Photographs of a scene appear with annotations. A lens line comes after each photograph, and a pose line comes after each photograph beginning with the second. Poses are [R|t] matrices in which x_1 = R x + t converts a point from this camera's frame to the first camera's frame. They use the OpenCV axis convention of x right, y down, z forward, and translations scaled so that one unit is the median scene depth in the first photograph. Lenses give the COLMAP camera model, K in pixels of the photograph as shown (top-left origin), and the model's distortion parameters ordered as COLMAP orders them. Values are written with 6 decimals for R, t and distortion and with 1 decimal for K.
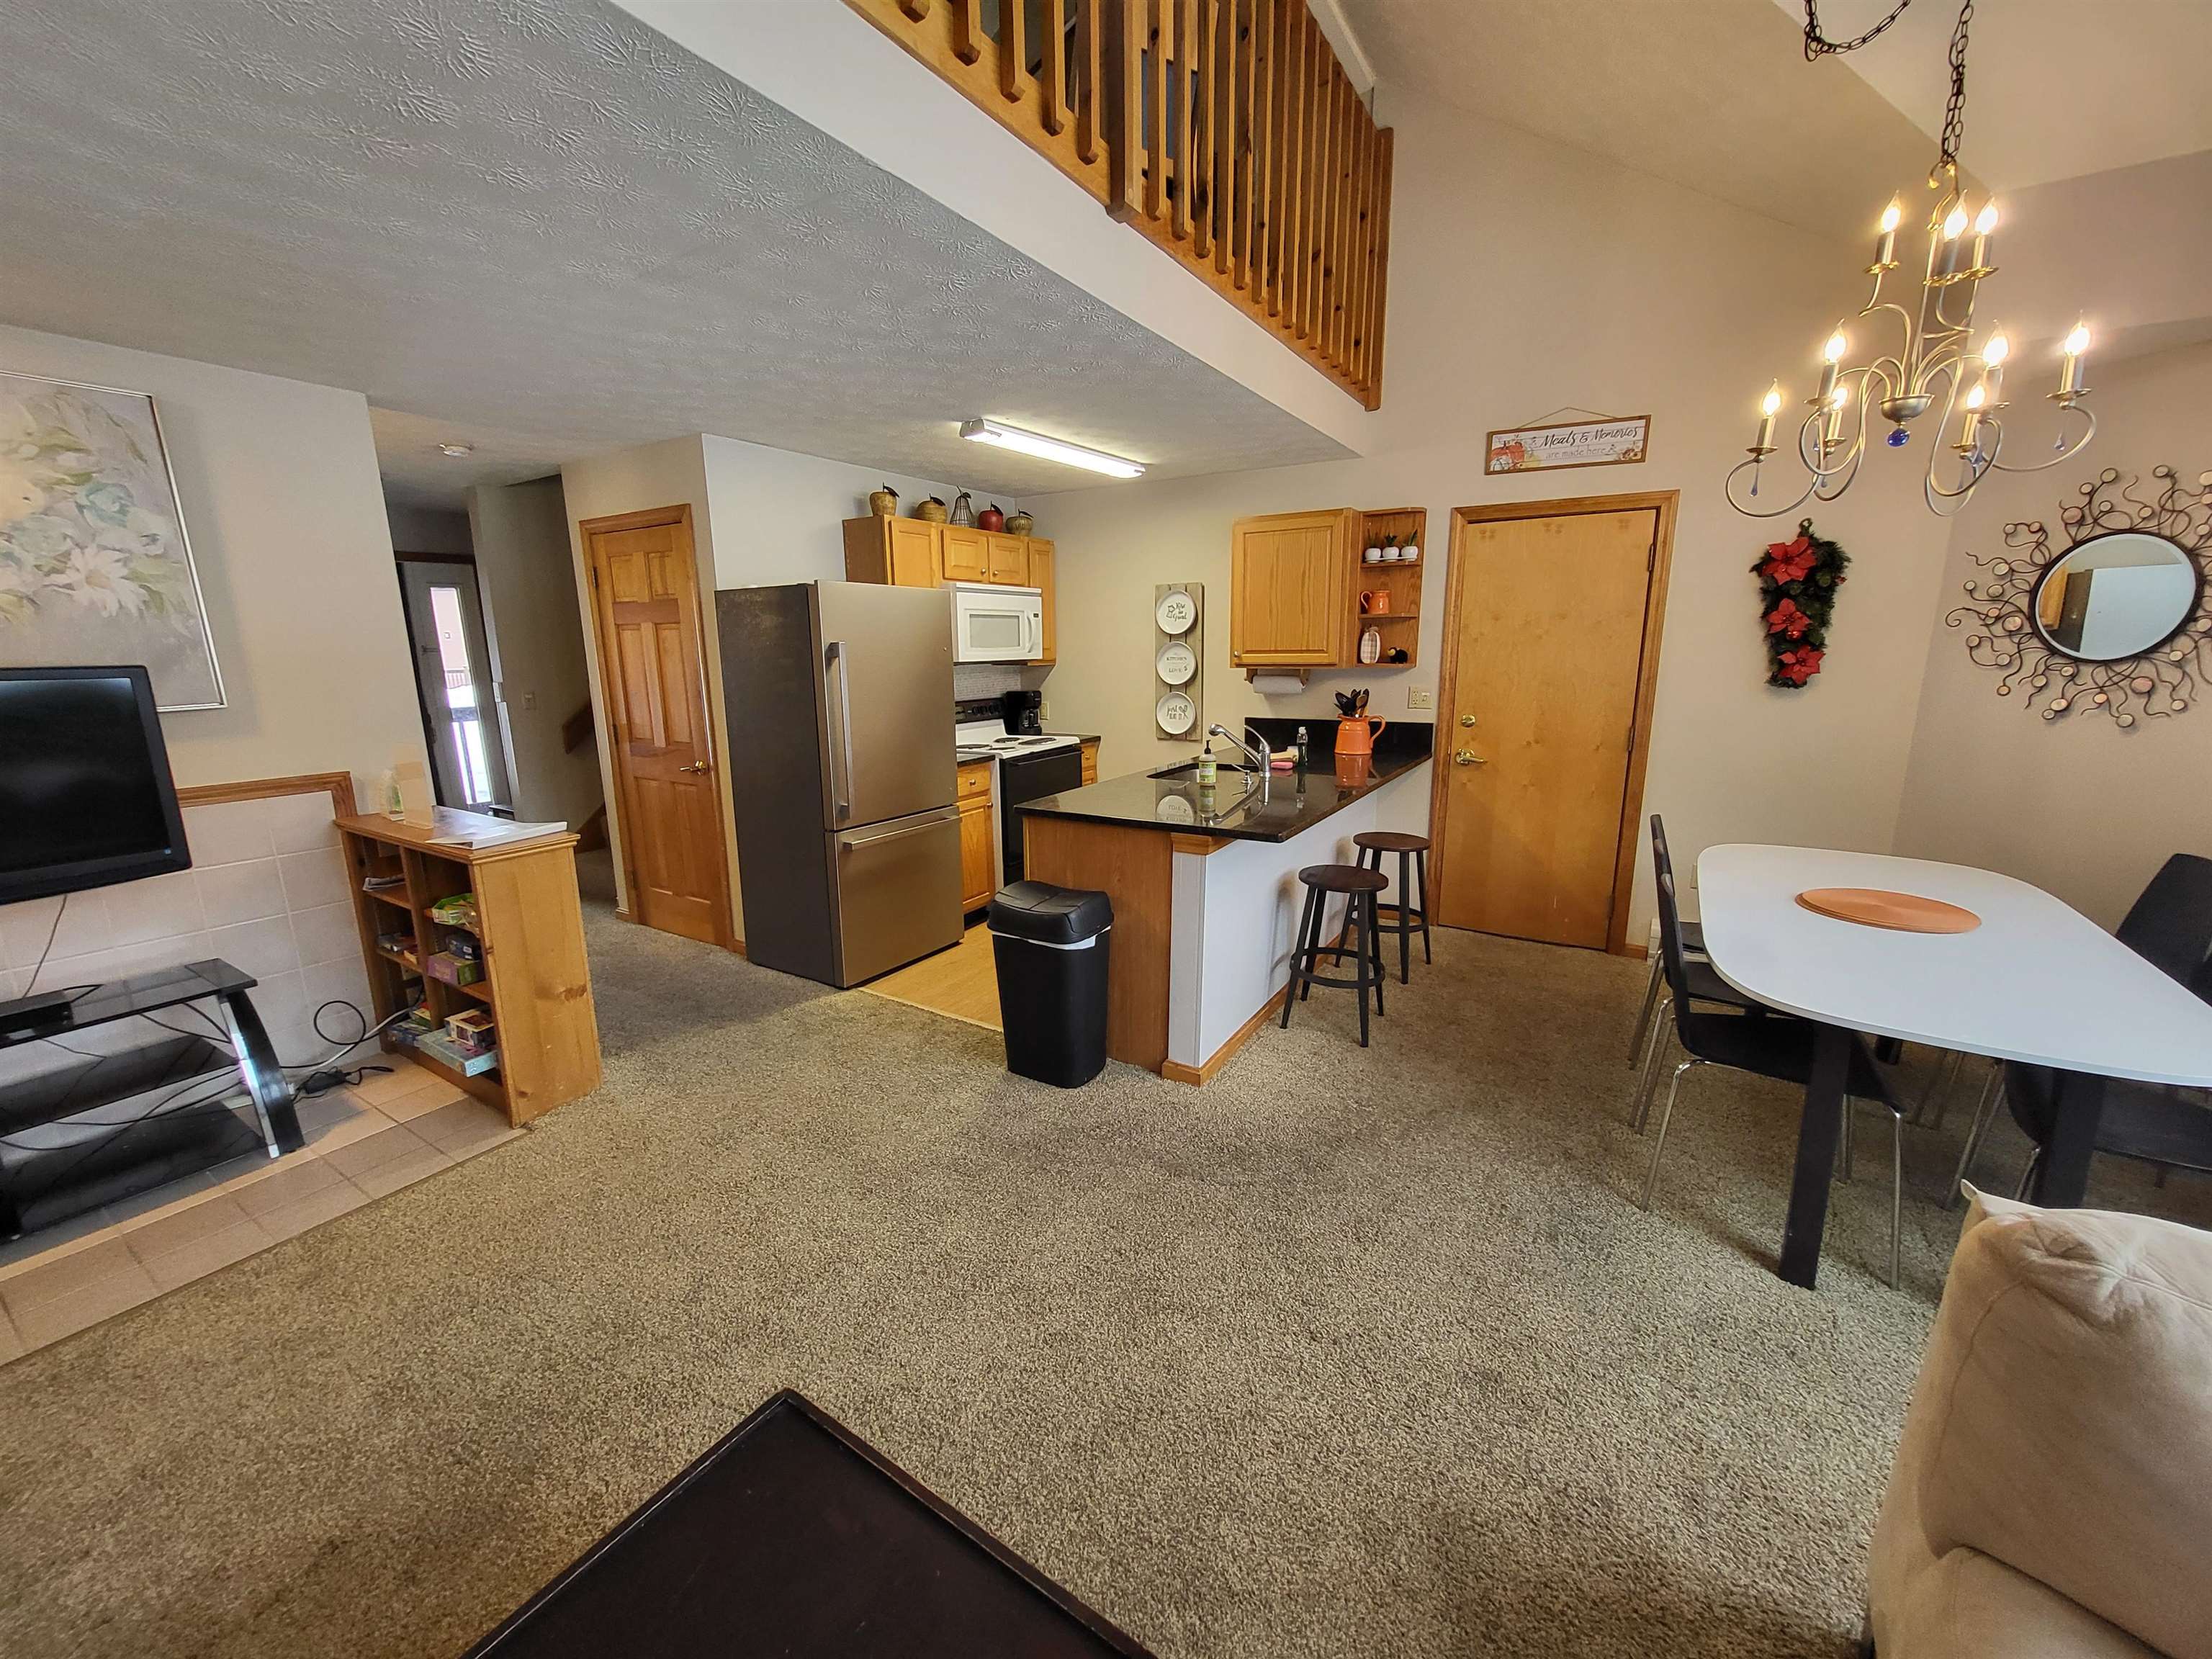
lens RADIAL K [[869.1, 0, 1098.1], [0, 869.1, 822.5], [0, 0, 1]] dist [-0.001682, 0.000254]
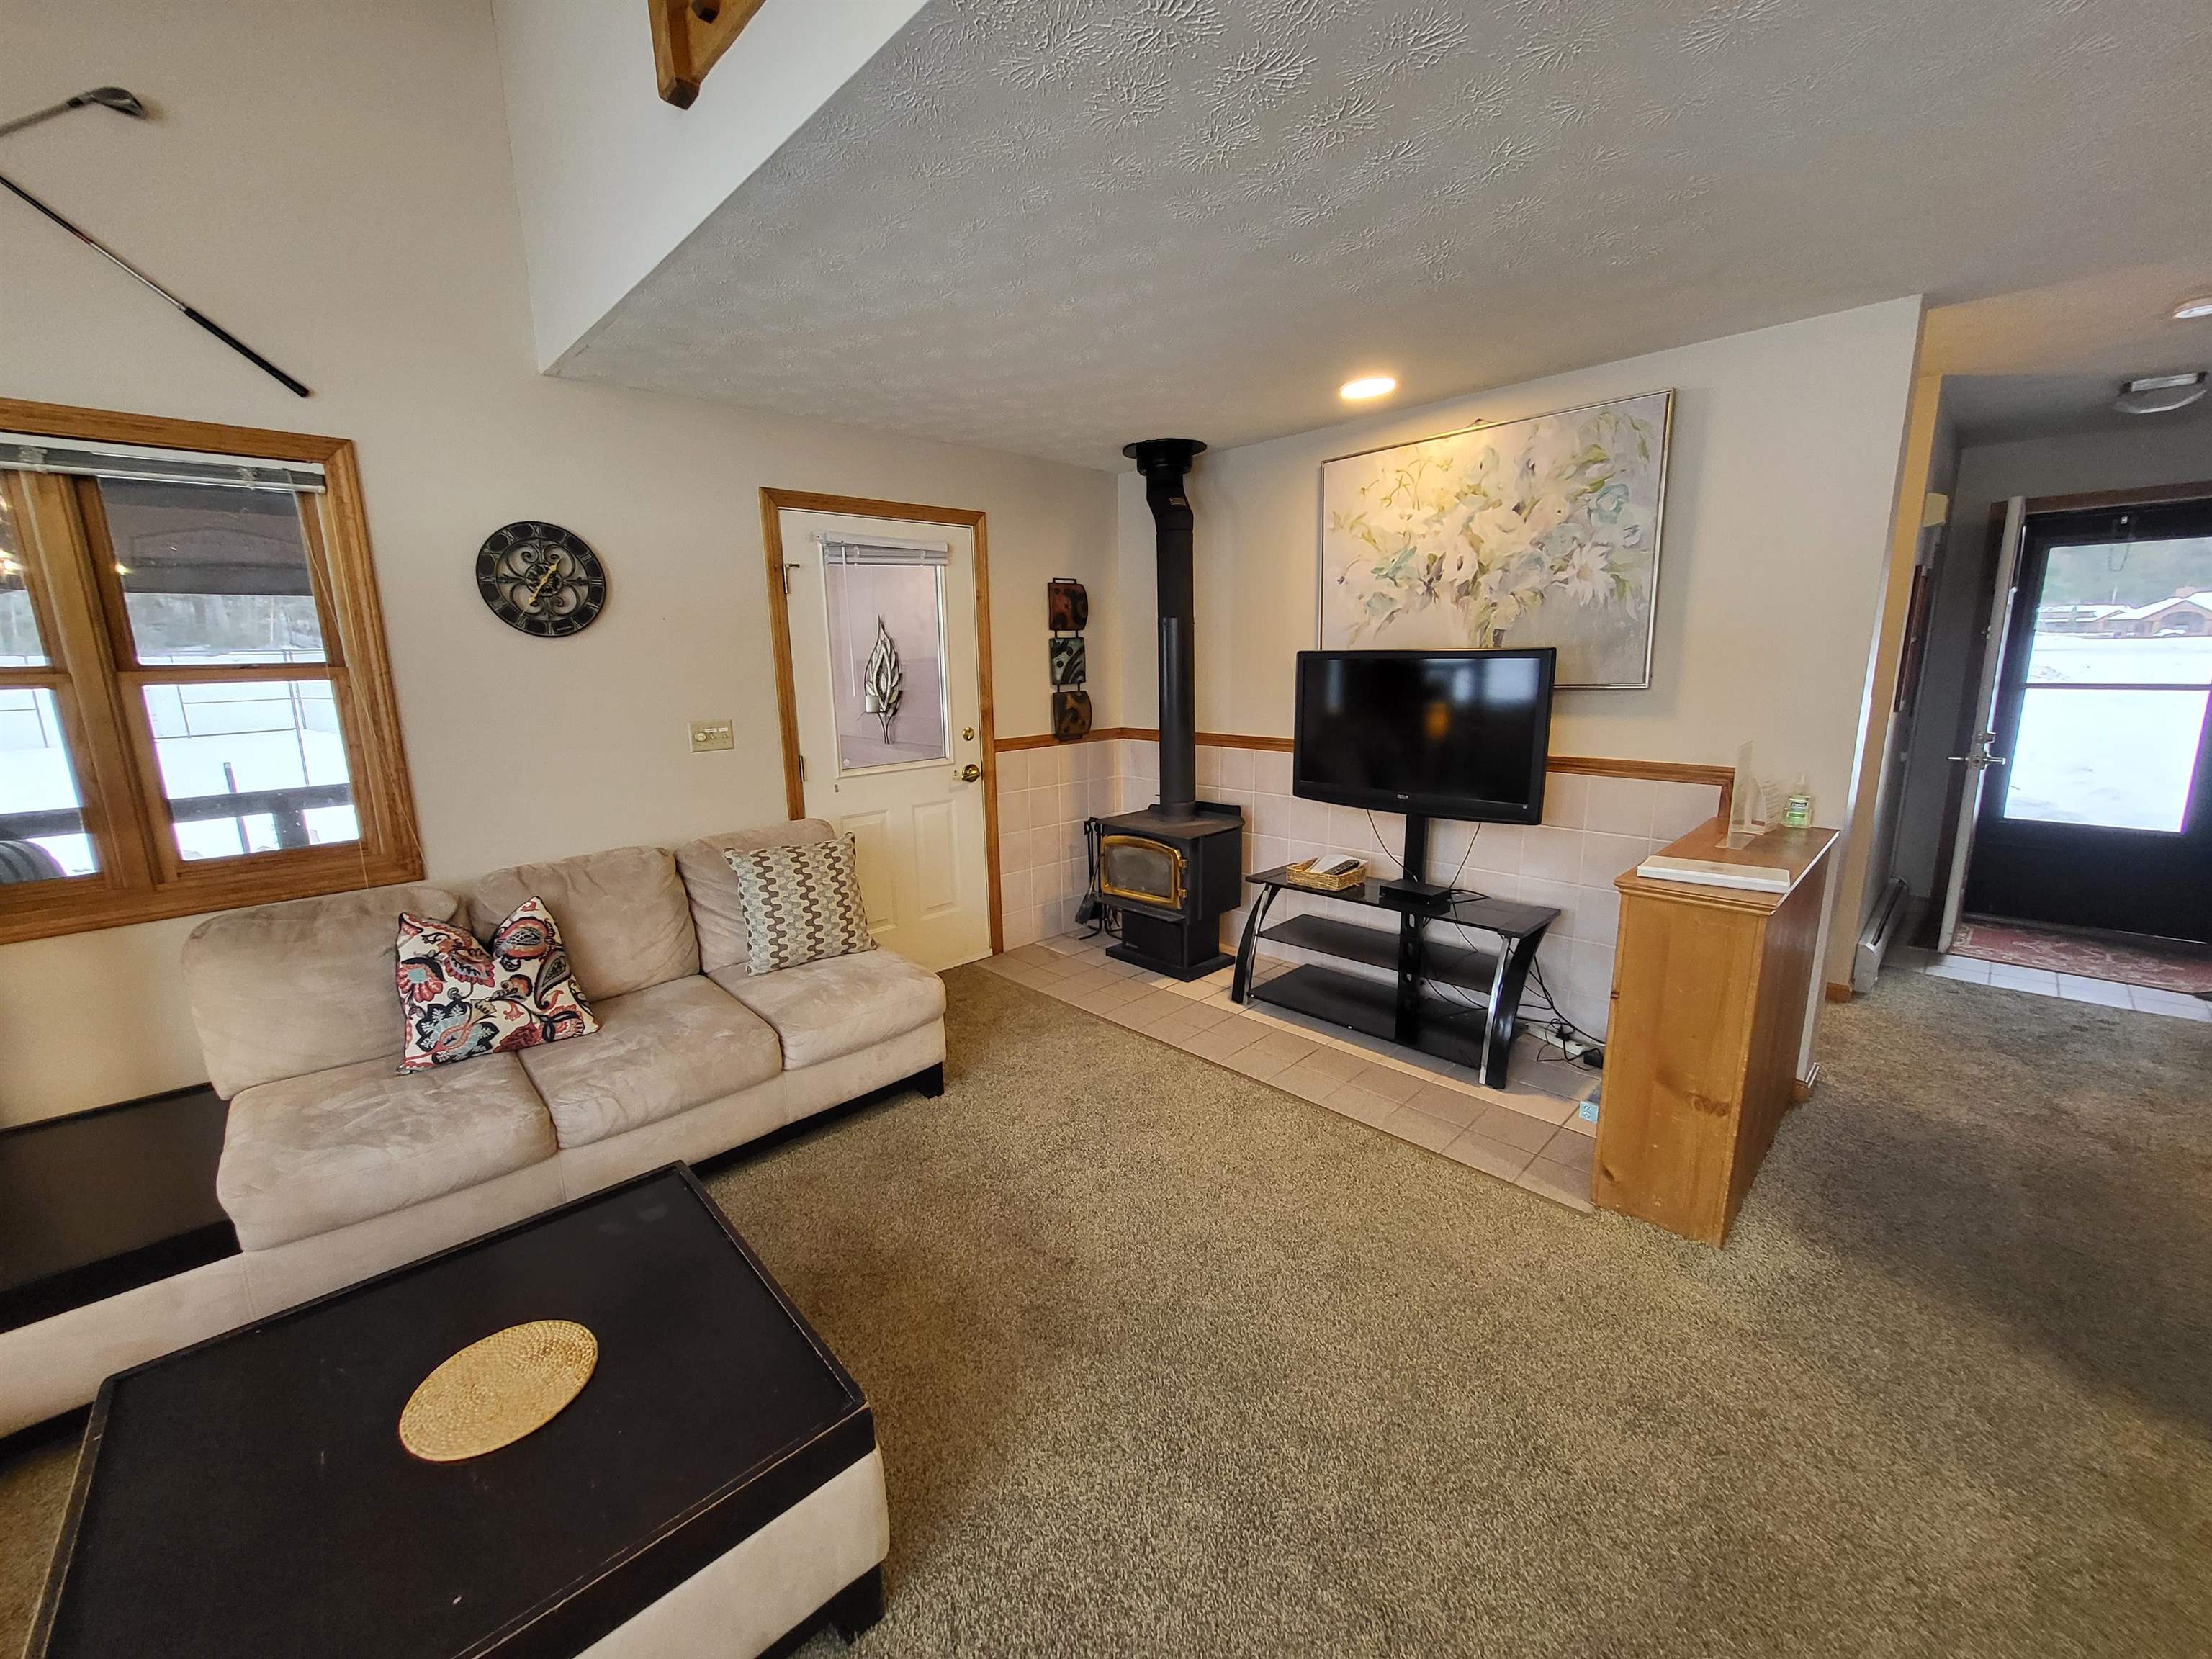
lens RADIAL K [[869.1, 0, 1110.0], [0, 869.1, 823.7], [0, 0, 1]] dist [-0.001682, 0.000254]
pose [[-0.251318, 0.194984, -0.948061, 0.180208], [-0.182746, 0.952323, 0.244304, -0.125083], [0.950496, 0.234653, -0.203703, 0.696538]]
